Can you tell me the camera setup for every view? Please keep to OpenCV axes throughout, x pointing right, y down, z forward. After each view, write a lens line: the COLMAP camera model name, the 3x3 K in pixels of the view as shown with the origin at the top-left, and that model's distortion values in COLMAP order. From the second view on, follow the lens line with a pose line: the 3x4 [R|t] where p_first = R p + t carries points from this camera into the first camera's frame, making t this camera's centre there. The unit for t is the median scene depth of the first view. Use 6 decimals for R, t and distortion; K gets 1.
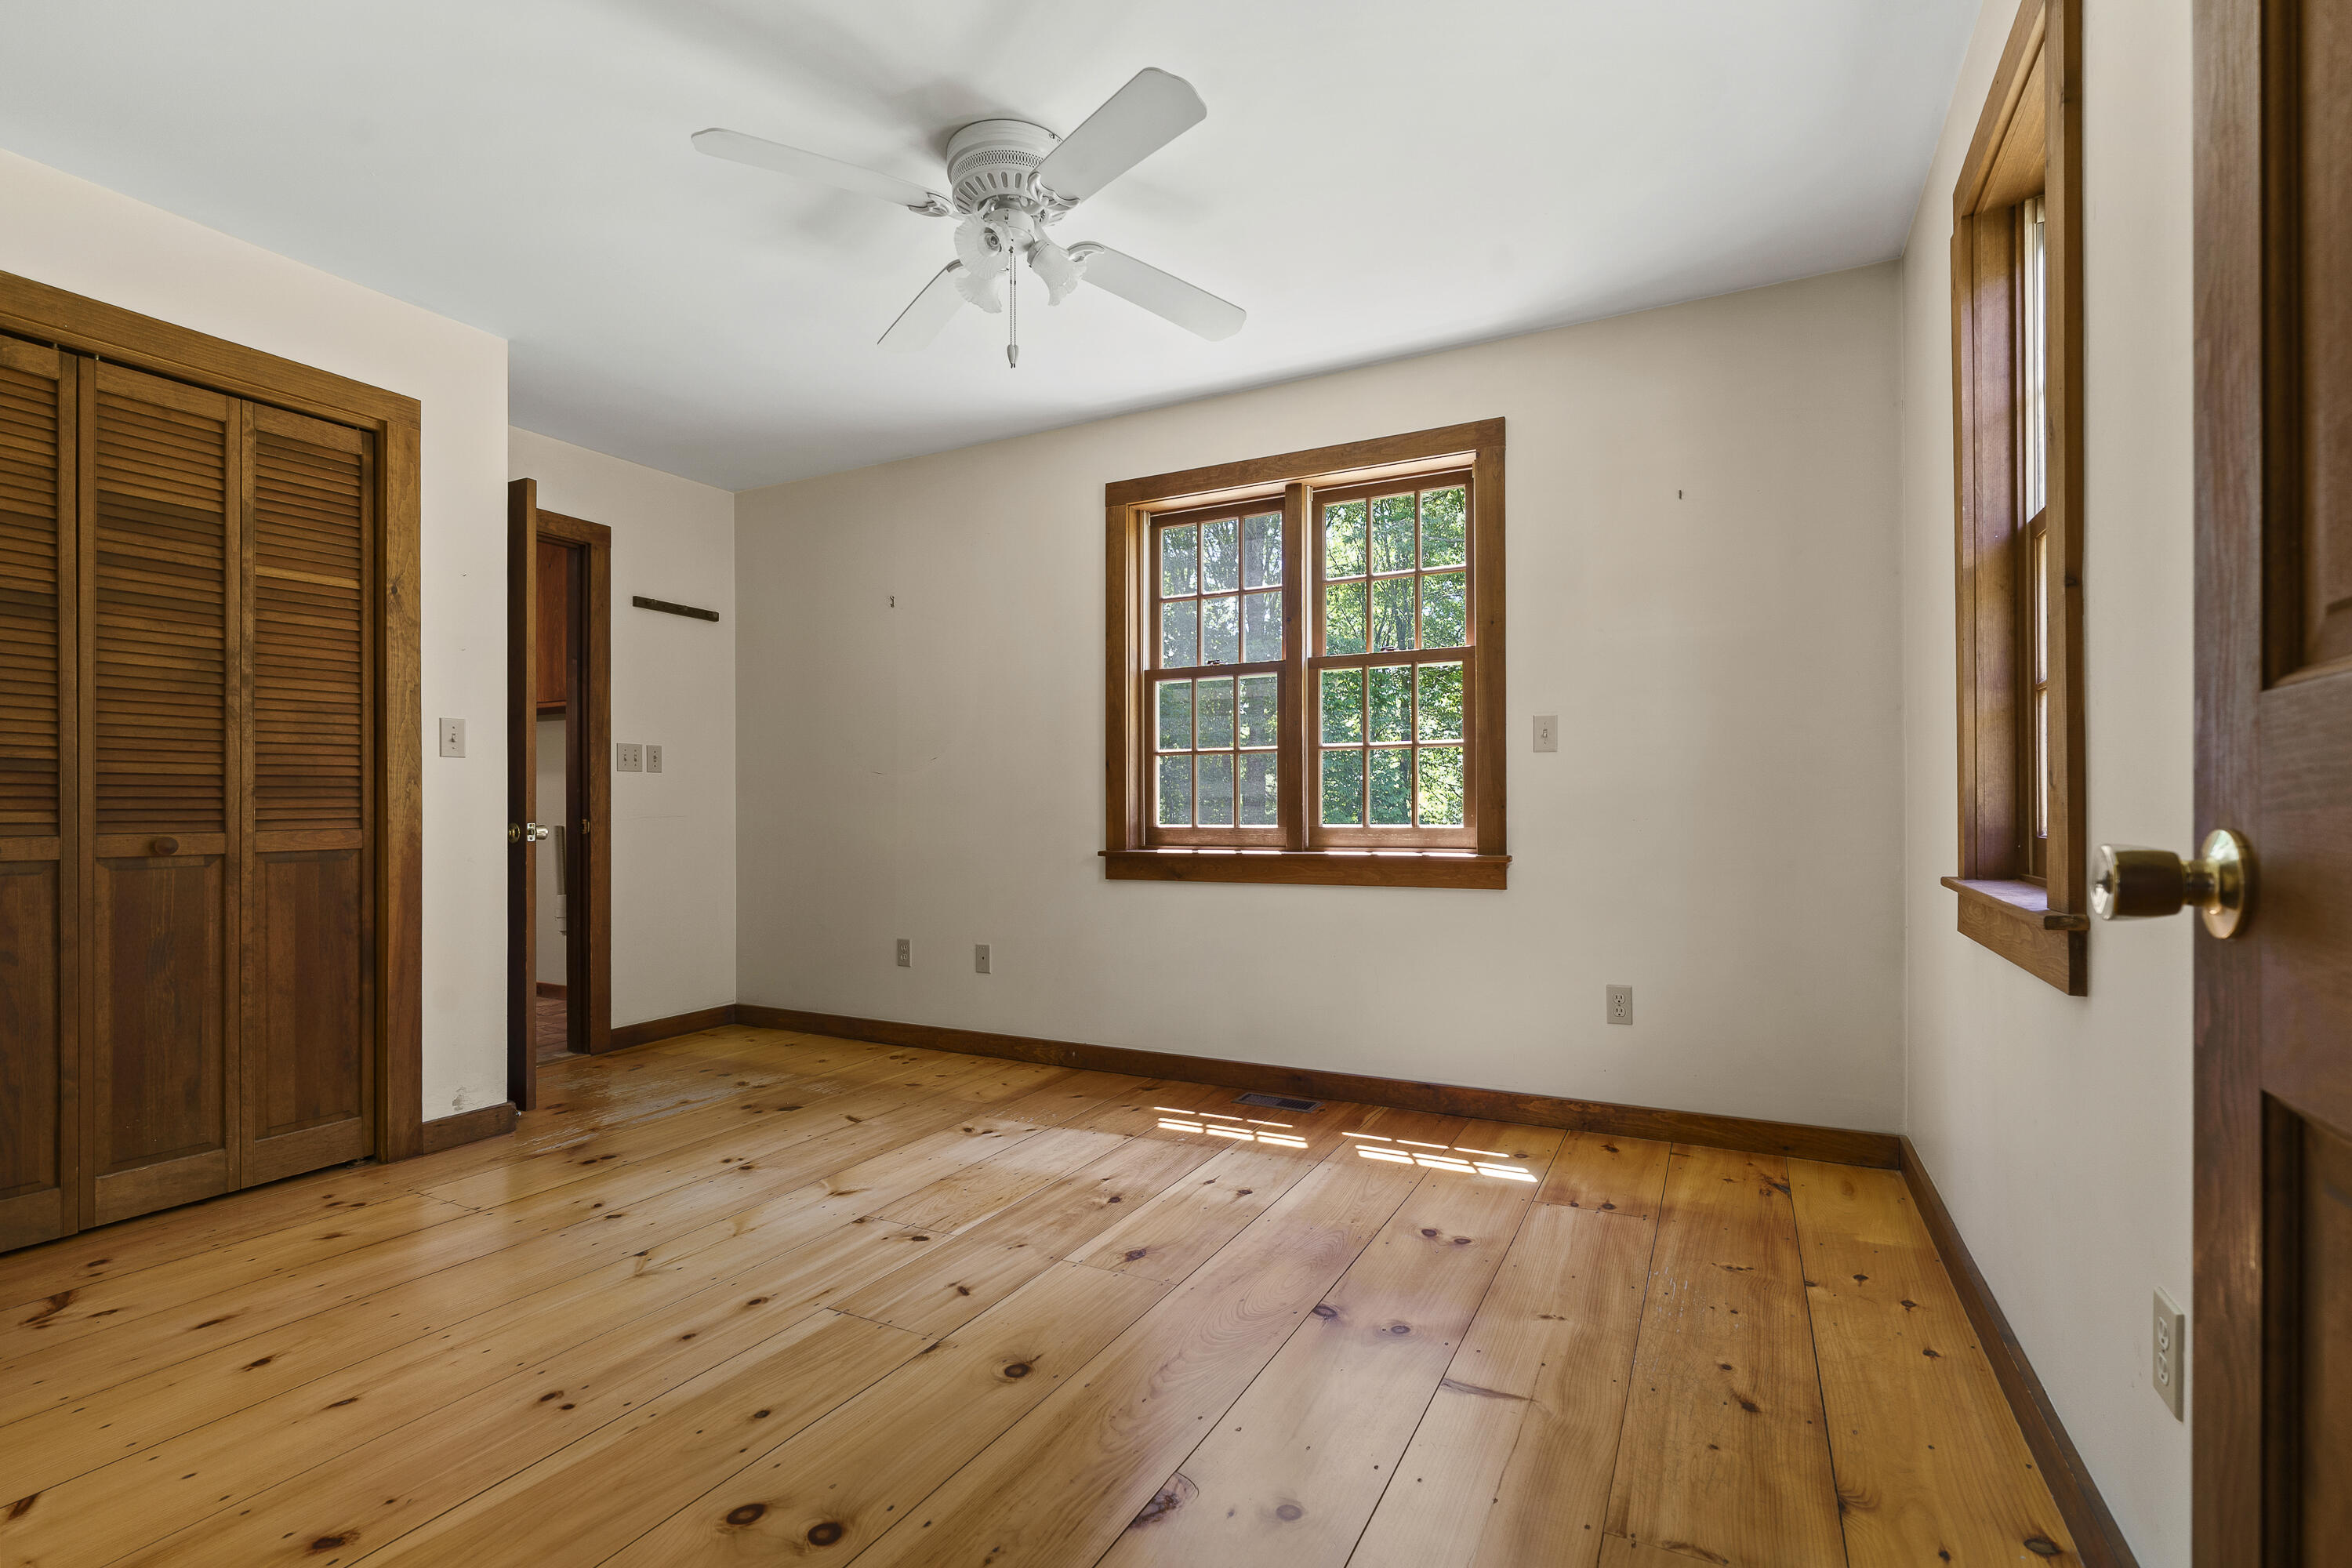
lens RADIAL K [[1065.2, 0, 1191.6], [0, 1065.2, 800.3], [0, 0, 1]] dist [-0.002953, 0.000083]
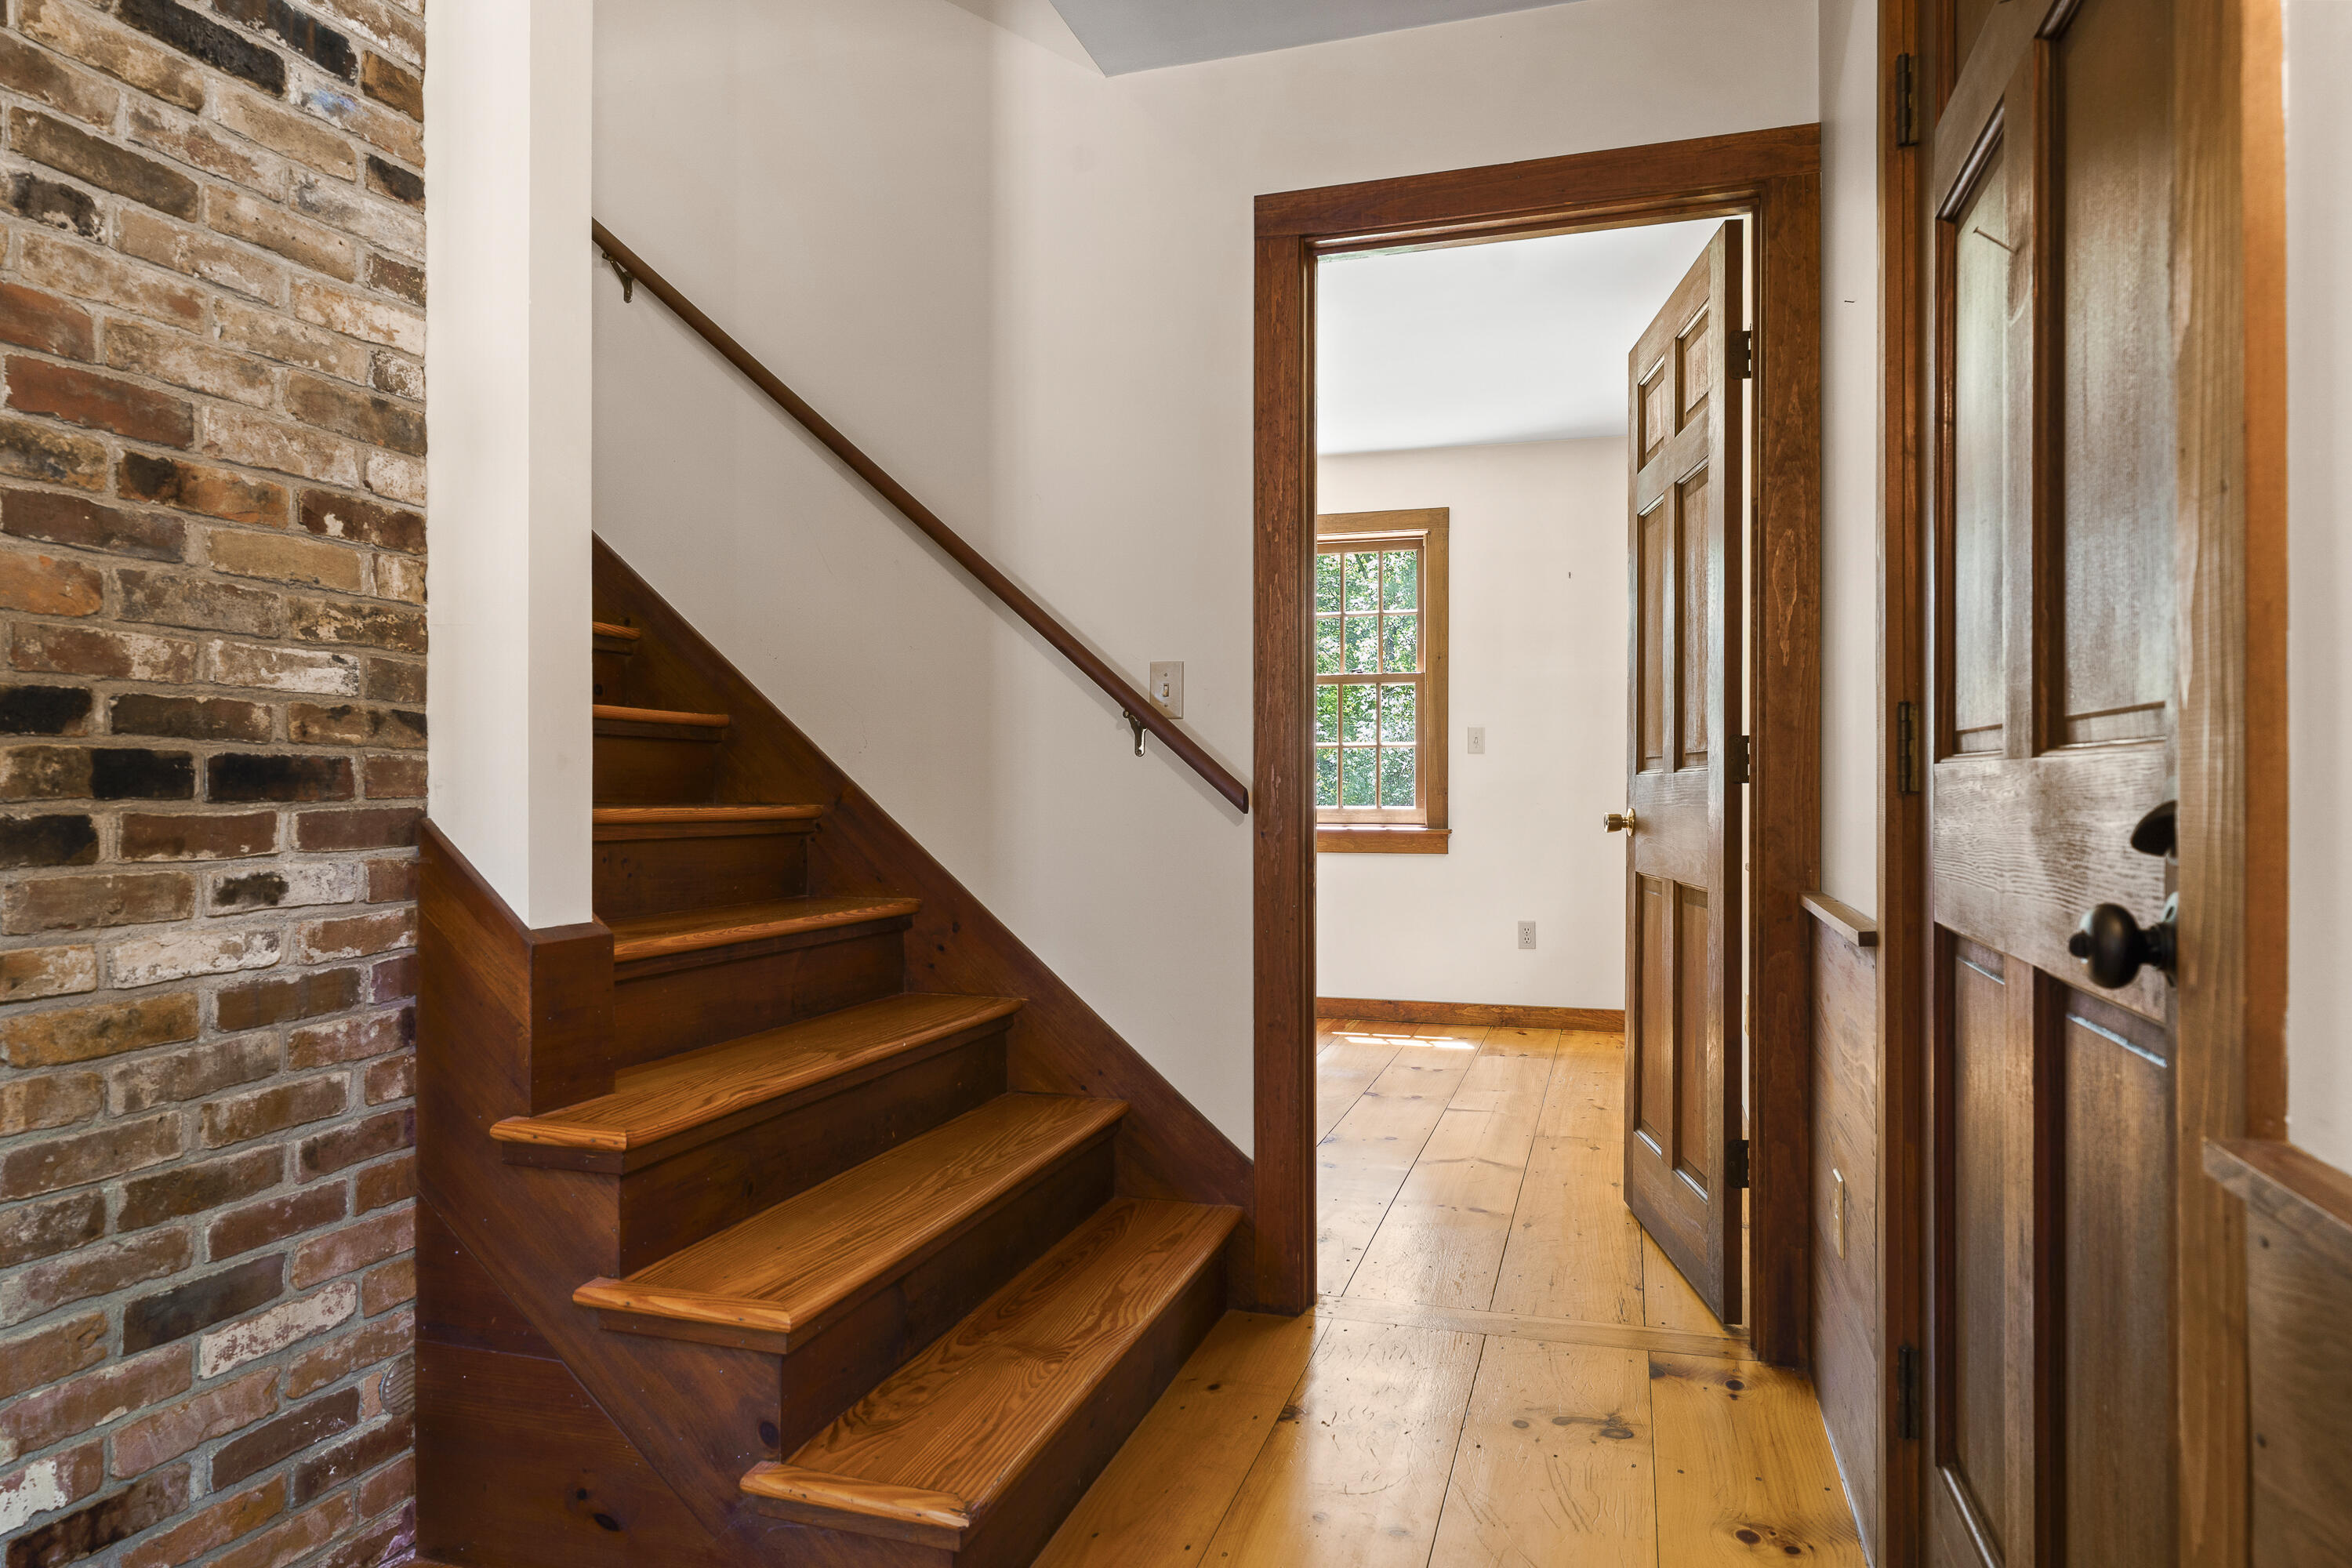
lens RADIAL K [[1451.4, 0, 1176.4], [0, 1451.4, 777.5], [0, 0, 1]] dist [-0.001570, 0.000339]
pose [[0.985827, 0.004269, 0.167709, -0.371596], [-0.005127, 0.999976, 0.004682, -0.021921], [-0.167685, -0.005475, 0.985825, -0.799137]]
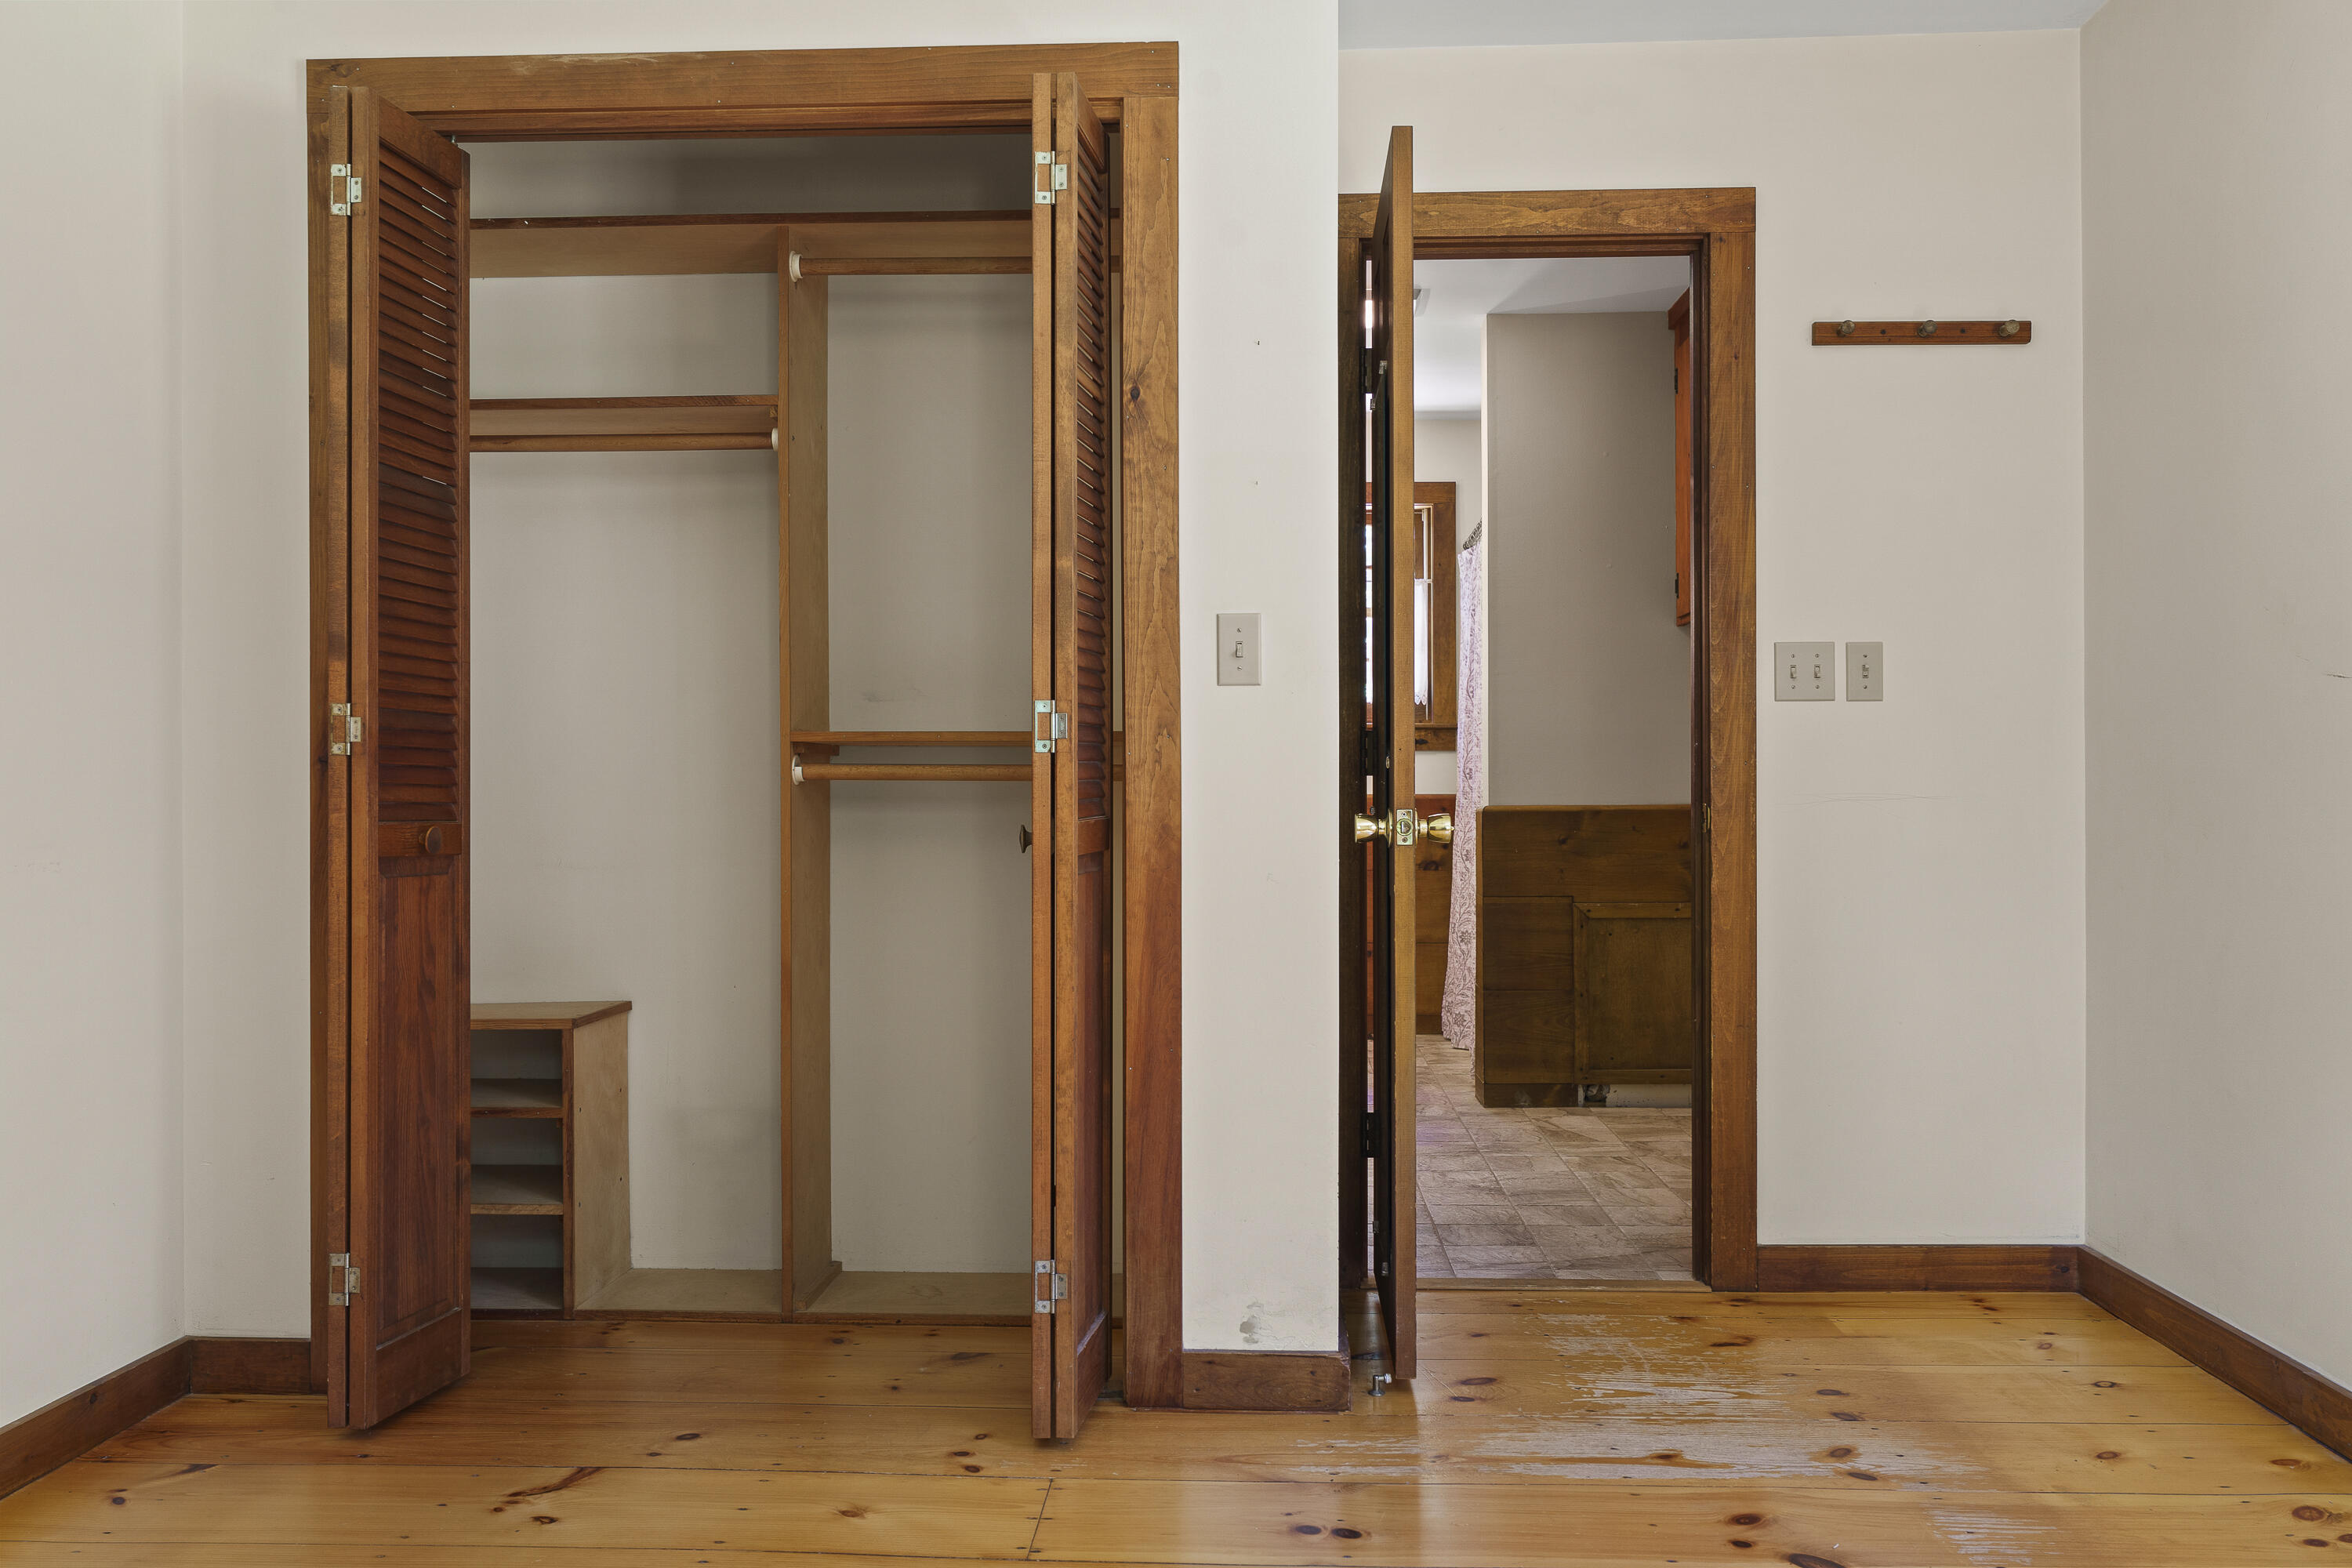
lens RADIAL K [[1896.0, 0, 1175.3], [0, 1896.0, 787.5], [0, 0, 1]] dist [-0.006239, -0.002970]
pose [[0.406778, -0.000241, -0.913527, 0.167988], [0.009184, 0.999951, 0.003826, 0.007138], [0.913481, -0.009946, 0.406760, 0.580547]]
